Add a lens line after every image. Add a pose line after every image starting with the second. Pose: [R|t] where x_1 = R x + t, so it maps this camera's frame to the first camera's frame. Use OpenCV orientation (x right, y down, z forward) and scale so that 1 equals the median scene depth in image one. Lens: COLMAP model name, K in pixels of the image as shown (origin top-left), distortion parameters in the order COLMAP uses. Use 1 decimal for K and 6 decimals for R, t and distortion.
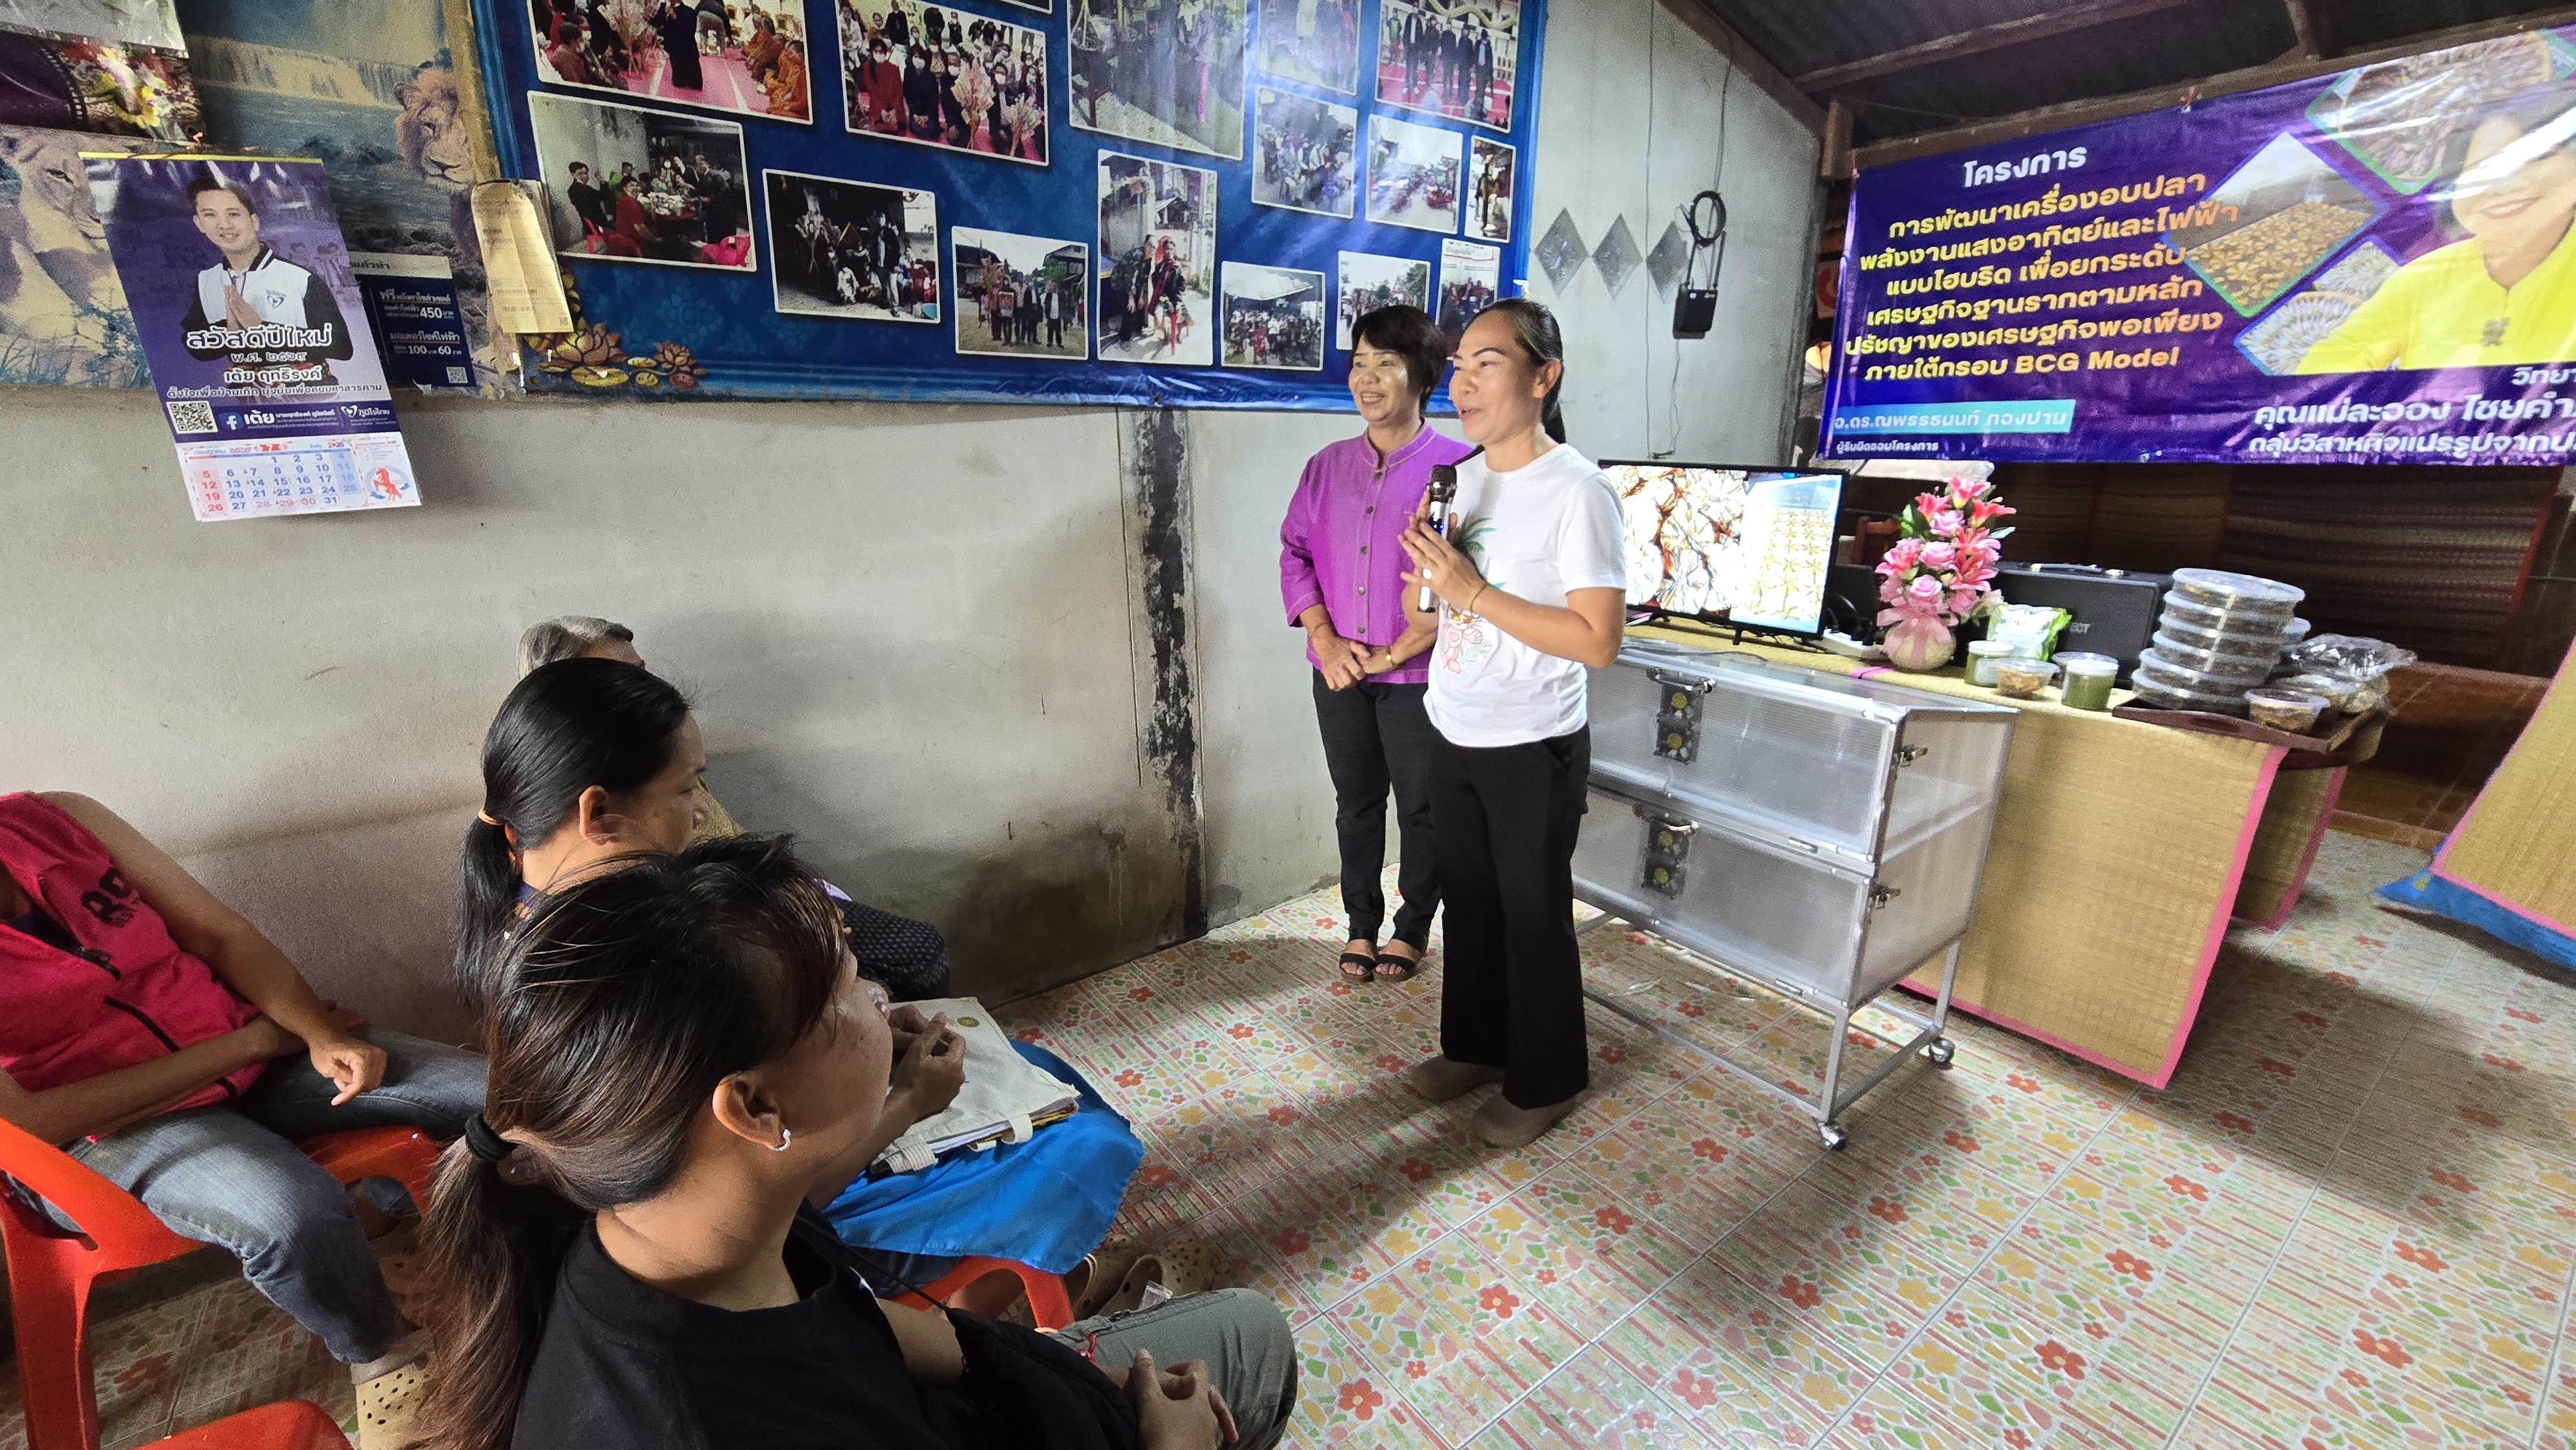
lens RADIAL K [[1015.9, 0, 1274.6], [0, 1015.9, 724.9], [0, 0, 1]] dist [-0.008212, 0.000107]
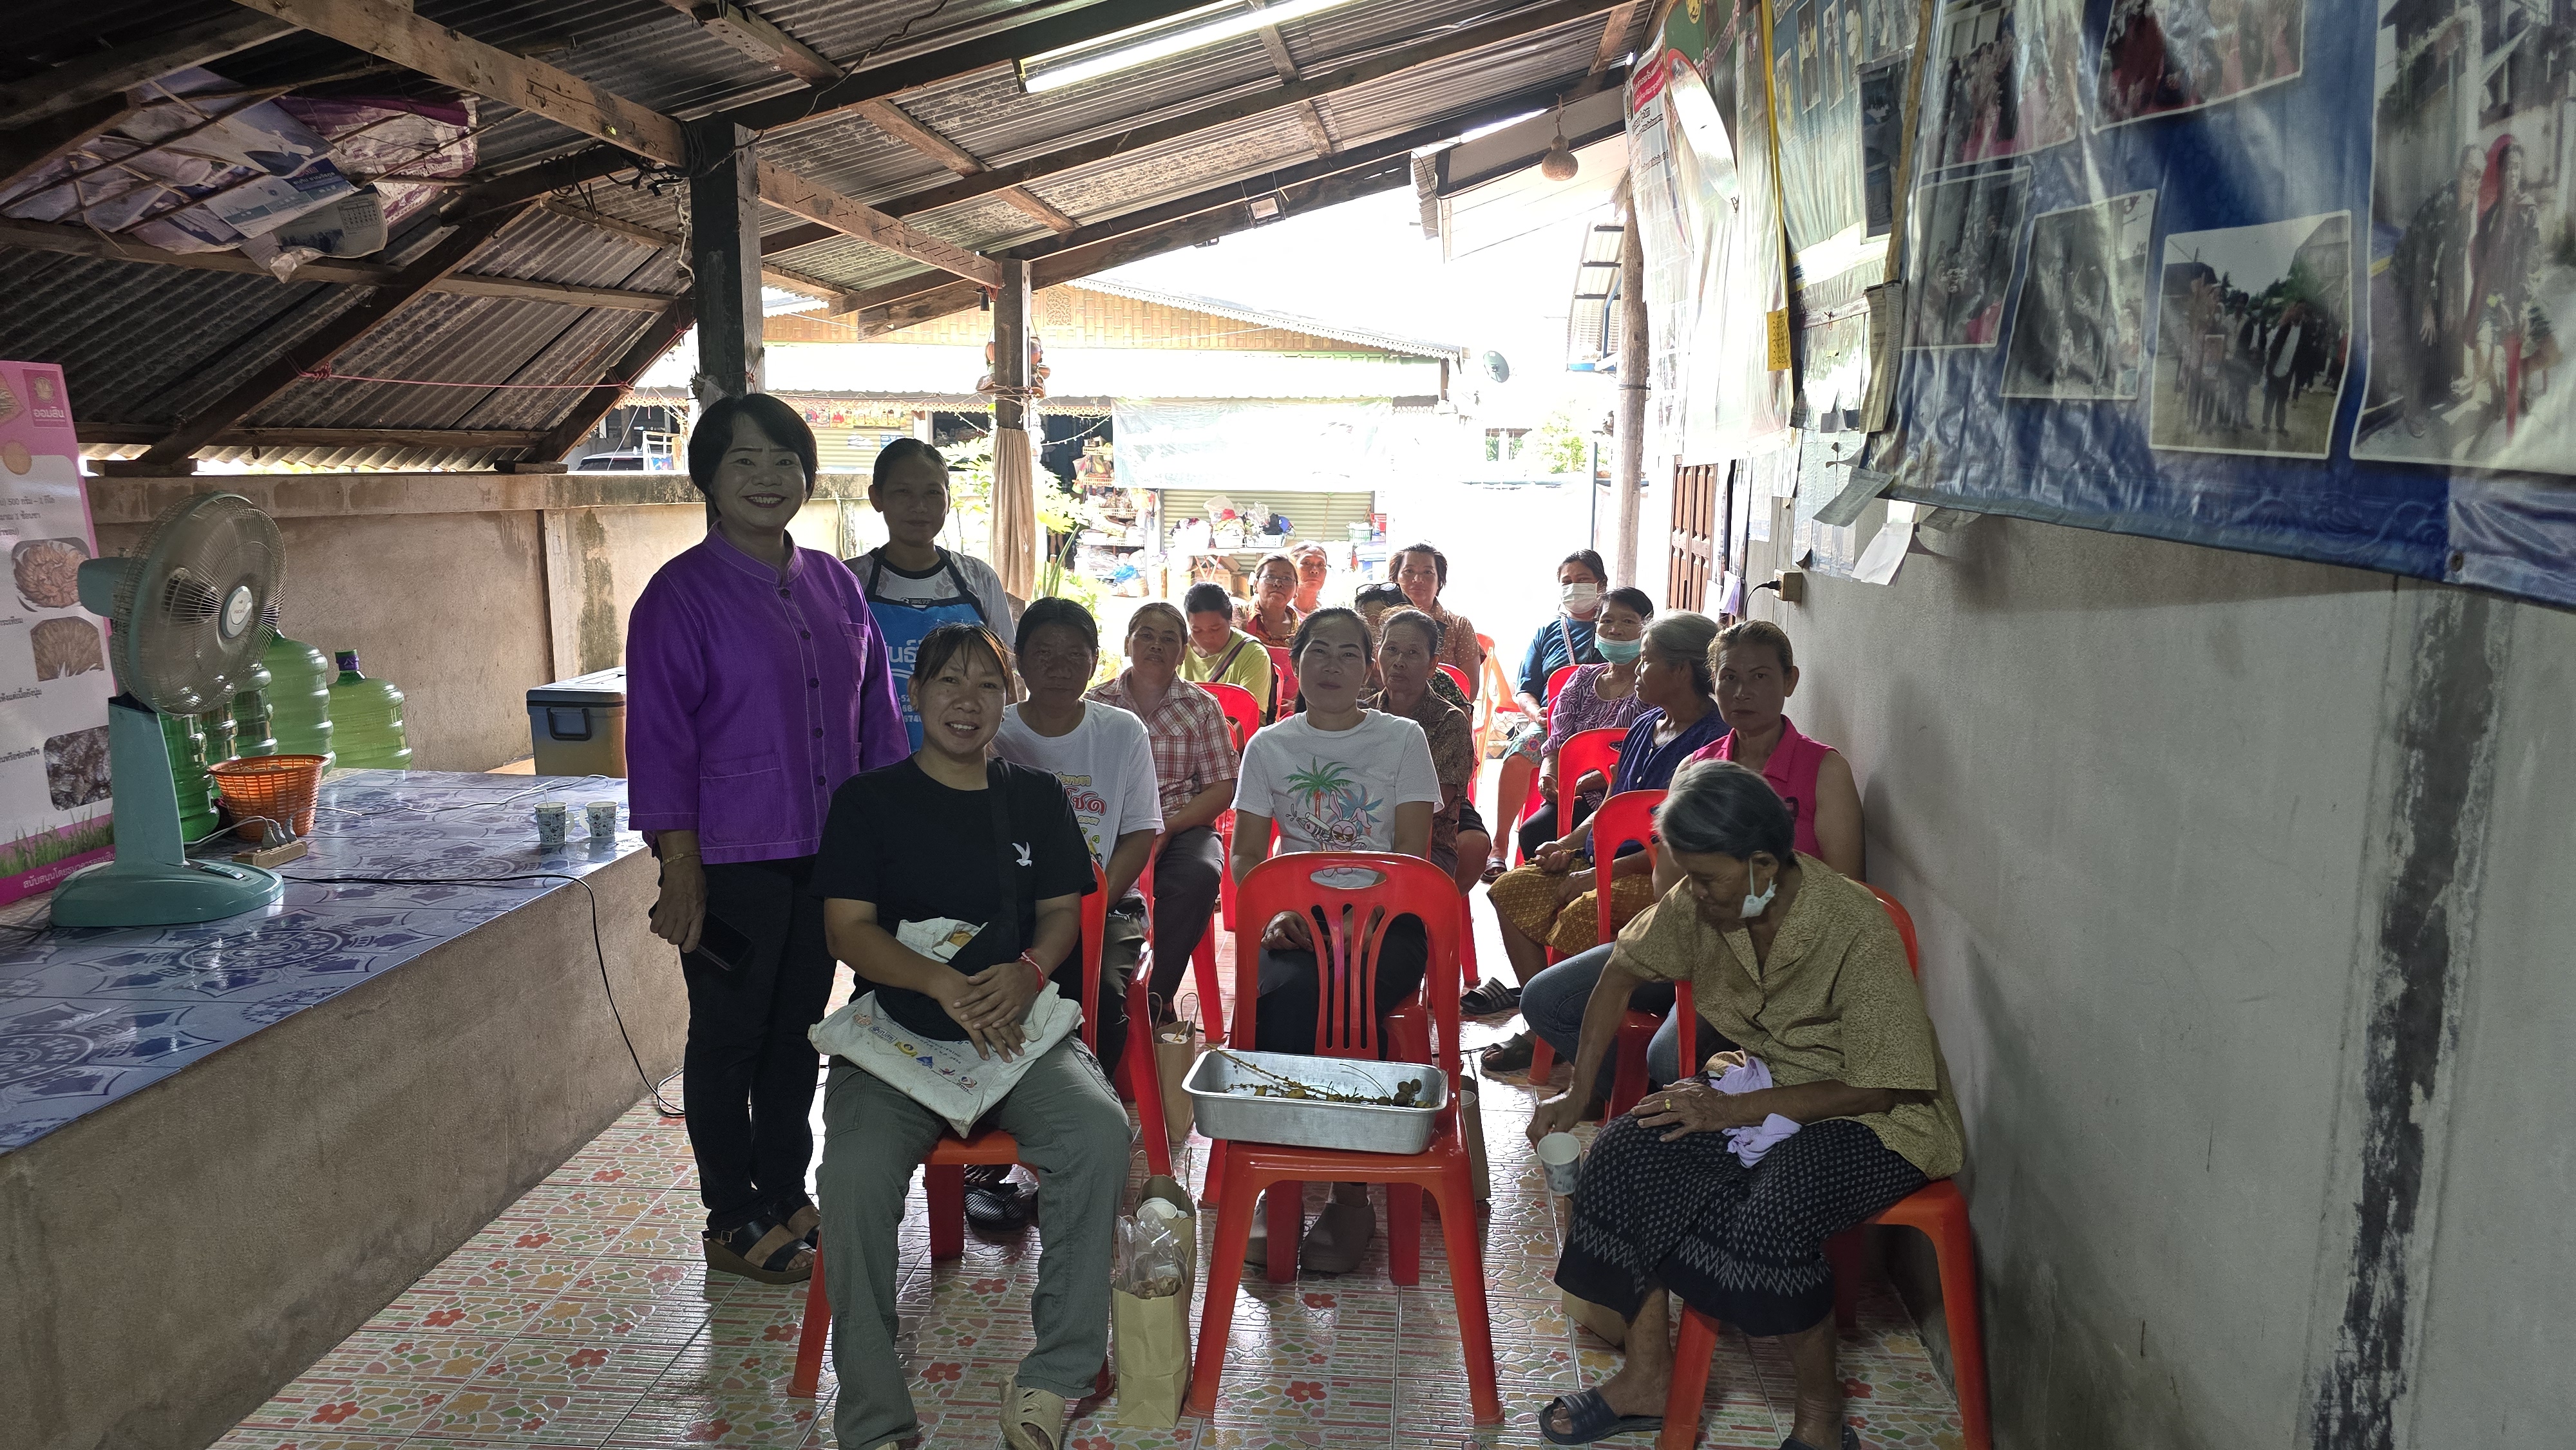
lens RADIAL K [[1740.7, 0, 1289.6], [0, 1740.7, 731.0], [0, 0, 1]] dist [0.036629, -0.006540]
pose [[-0.652617, 0.129580, -0.746525, 0.747073], [-0.235042, 0.902039, 0.362050, -0.457045], [0.720310, 0.411745, -0.558230, 1.236814]]
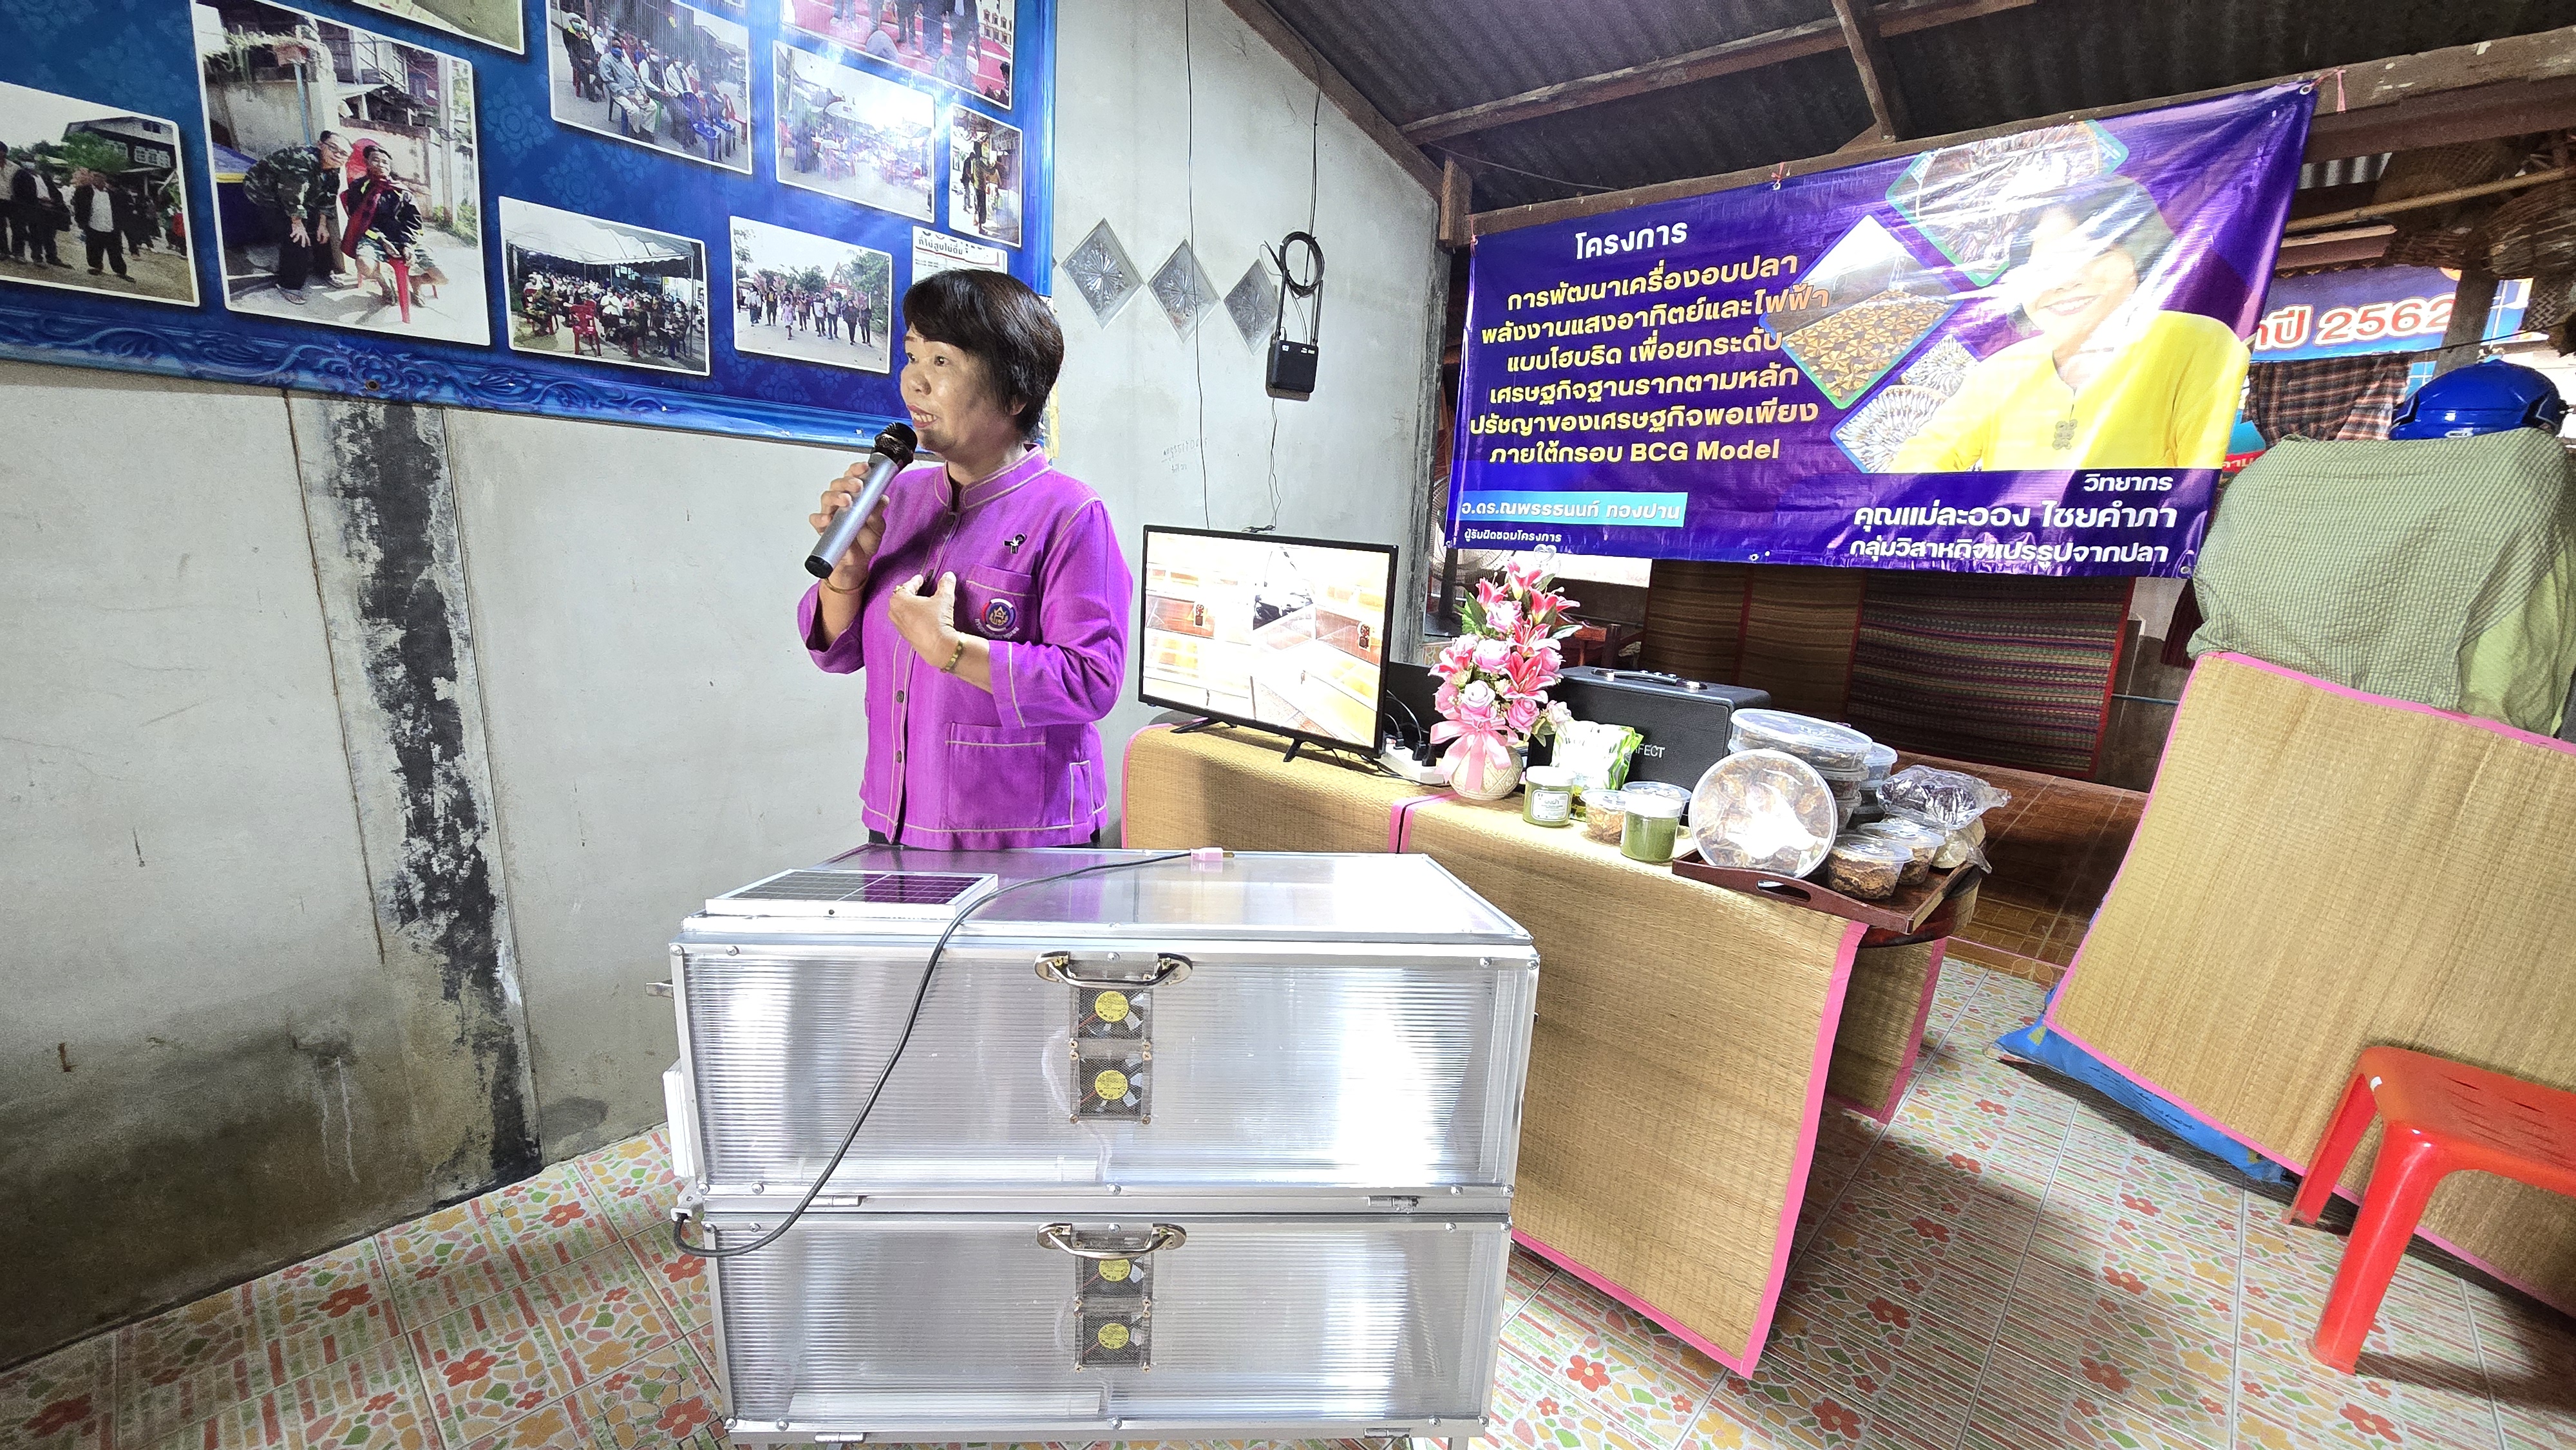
lens RADIAL K [[1007.0, 0, 1258.7], [0, 1007.0, 731.5], [0, 0, 1]] dist [-0.010669, -0.000164]
pose [[0.981844, 0.018139, 0.188818, 0.378822], [-0.003634, 0.997034, -0.076882, -0.055586], [-0.189653, 0.074800, 0.978998, 0.312865]]
